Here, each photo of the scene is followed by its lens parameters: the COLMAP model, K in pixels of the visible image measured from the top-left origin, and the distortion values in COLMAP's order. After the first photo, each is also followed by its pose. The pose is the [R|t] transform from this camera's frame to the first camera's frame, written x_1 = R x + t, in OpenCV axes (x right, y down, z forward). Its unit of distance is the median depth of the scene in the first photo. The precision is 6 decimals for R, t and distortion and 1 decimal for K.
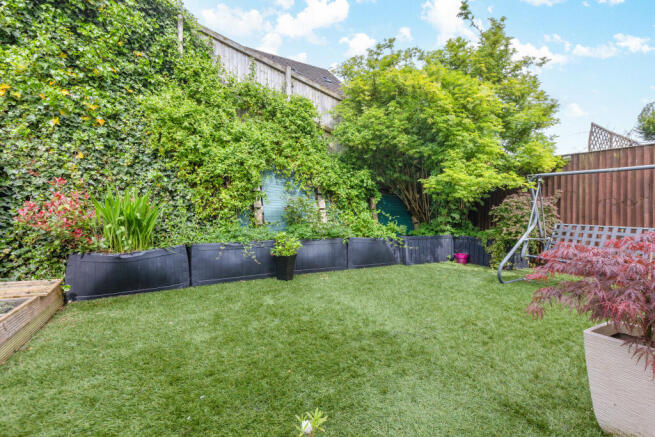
lens RADIAL K [[292.6, 0, 324.7], [0, 292.6, 217.9], [0, 0, 1]] dist [-0.000174, 0.000090]
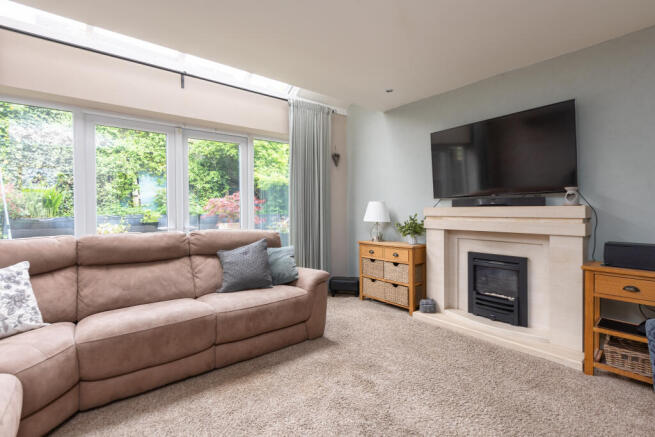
lens RADIAL K [[309.5, 0, 327.5], [0, 309.5, 218.5], [0, 0, 1]] dist [-0.000430, -0.000152]
pose [[0.976979, -0.024395, 0.211936, 0.473985], [0.024543, 0.999697, 0.001932, 0.124024], [-0.211918, 0.003314, 0.977282, -0.925300]]
